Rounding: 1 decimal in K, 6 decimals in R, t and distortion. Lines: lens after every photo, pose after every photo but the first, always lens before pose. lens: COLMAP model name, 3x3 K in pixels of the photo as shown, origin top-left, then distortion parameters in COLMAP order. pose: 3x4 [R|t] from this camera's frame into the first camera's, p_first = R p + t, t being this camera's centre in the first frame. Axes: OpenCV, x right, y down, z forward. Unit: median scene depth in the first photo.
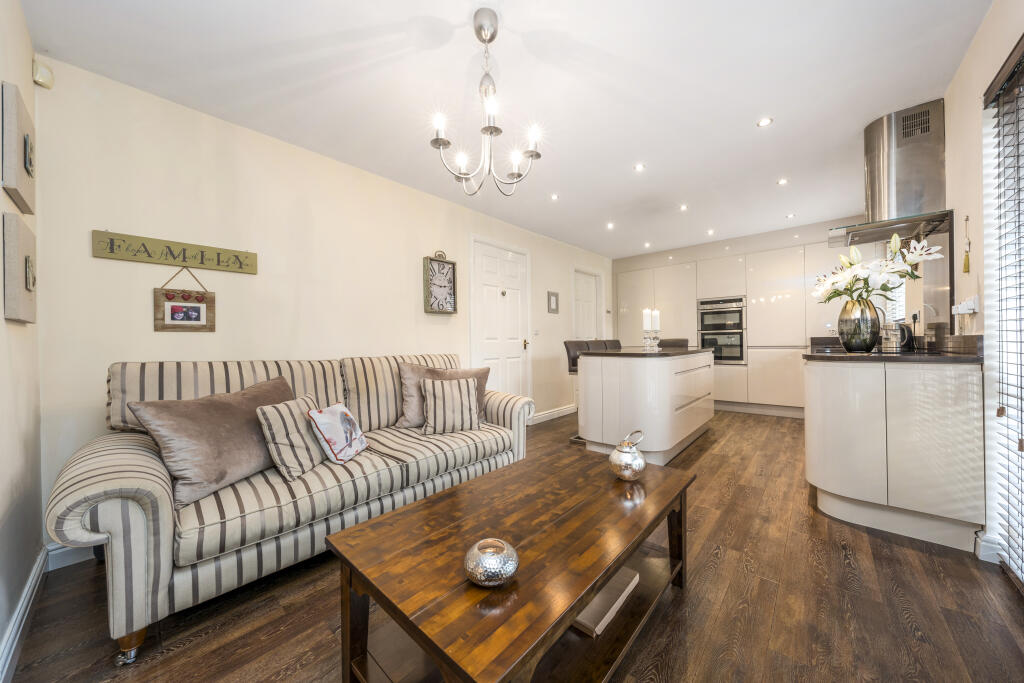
lens RADIAL K [[348.5, 0, 513.3], [0, 348.5, 338.8], [0, 0, 1]] dist [0.000331, 0.000051]
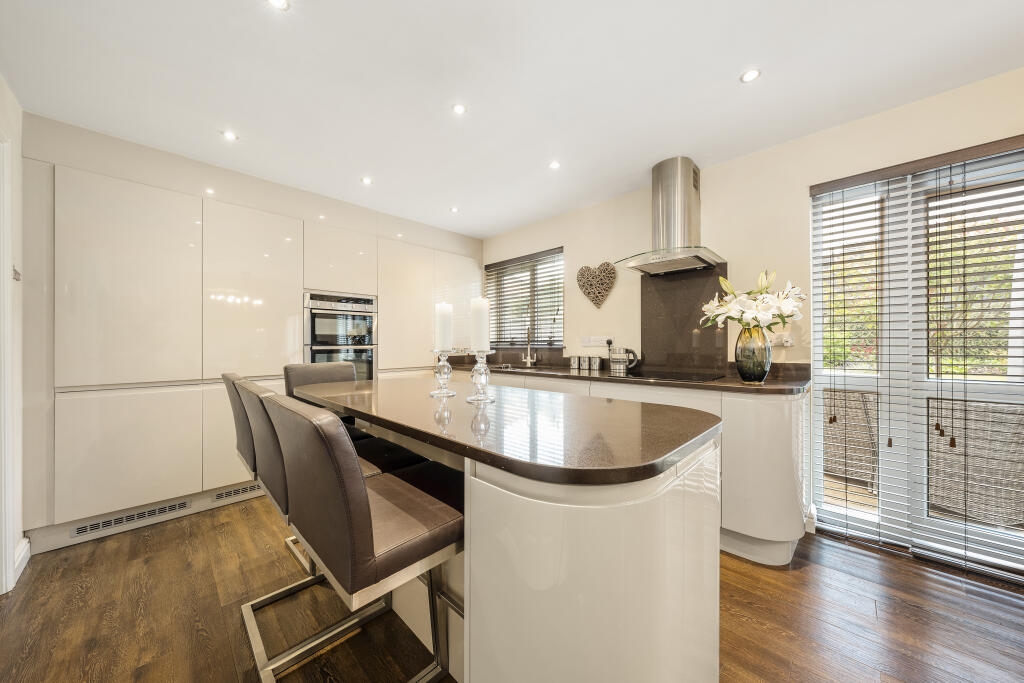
lens RADIAL K [[350.0, 0, 510.1], [0, 350.0, 346.1], [0, 0, 1]] dist [0.011235, 0.000014]
pose [[0.047874, 0.002429, 0.998850, -0.023468], [-0.011767, 0.999929, -0.001868, -0.025609], [-0.998784, -0.011664, 0.047899, 0.687115]]
